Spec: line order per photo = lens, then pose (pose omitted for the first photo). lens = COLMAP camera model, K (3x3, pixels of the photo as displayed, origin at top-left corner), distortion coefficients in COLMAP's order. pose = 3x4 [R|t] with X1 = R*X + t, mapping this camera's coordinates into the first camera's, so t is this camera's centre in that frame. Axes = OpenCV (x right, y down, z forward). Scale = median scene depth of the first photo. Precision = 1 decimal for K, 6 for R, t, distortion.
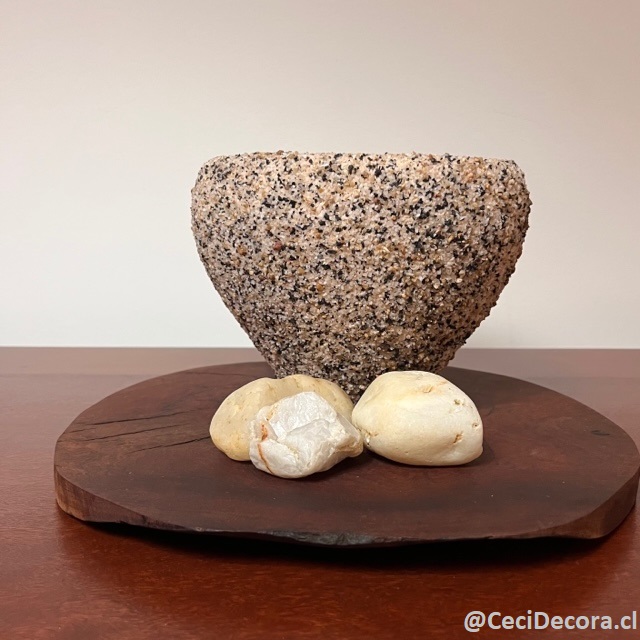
lens RADIAL K [[696.7, 0, 335.3], [0, 696.7, 342.9], [0, 0, 1]] dist [0.185642, -0.711468]
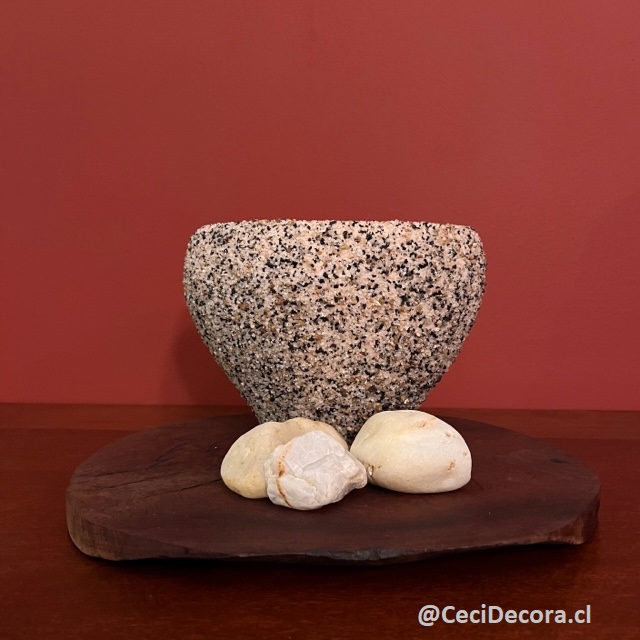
lens RADIAL K [[696.7, 0, 335.3], [0, 696.7, 342.9], [0, 0, 1]] dist [0.185642, -0.711468]
pose [[0.990109, -0.023970, 0.138239, -0.152306], [0.036402, 0.995445, -0.088118, 0.028745], [-0.135497, 0.092279, 0.986471, -0.105886]]
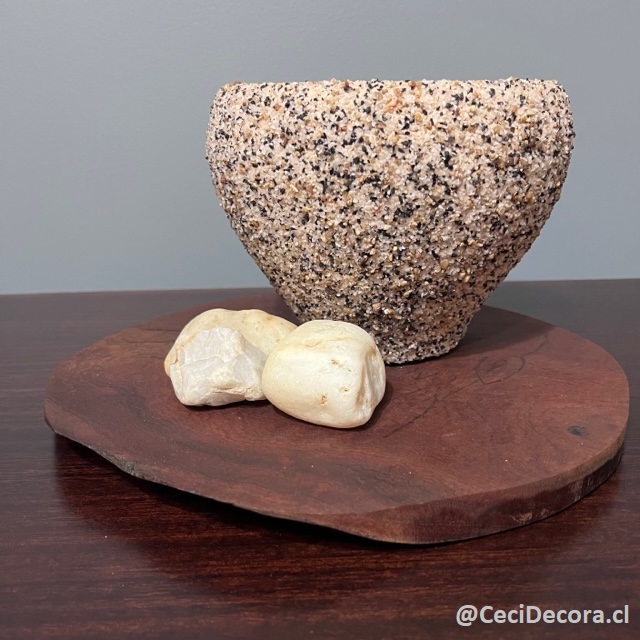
lens RADIAL K [[696.7, 0, 335.3], [0, 696.7, 342.9], [0, 0, 1]] dist [0.185642, -0.711468]
pose [[0.823419, 0.160994, -0.544117, 0.653213], [-0.091426, 0.984020, 0.152797, -0.077262], [0.560021, -0.076069, 0.824979, 0.234397]]
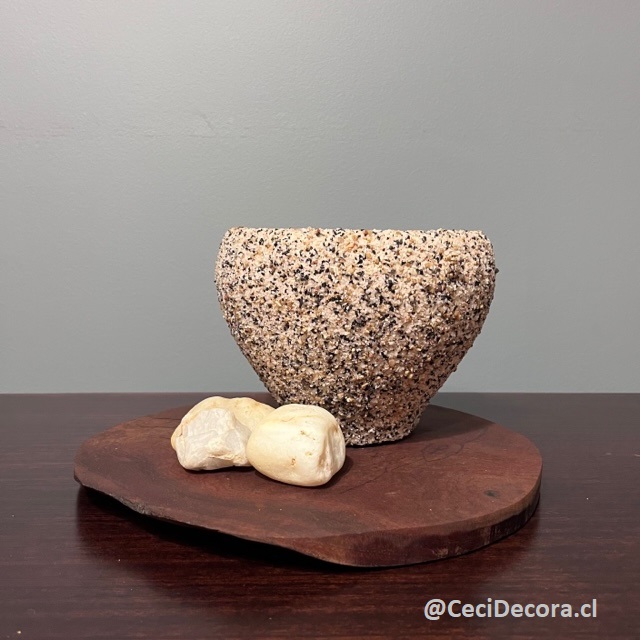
lens RADIAL K [[696.7, 0, 335.3], [0, 696.7, 342.9], [0, 0, 1]] dist [0.185642, -0.711468]
pose [[0.817800, 0.079679, -0.569960, 0.862863], [-0.115389, 0.992960, -0.026750, -0.041348], [0.563816, 0.087643, 0.821237, 0.032650]]
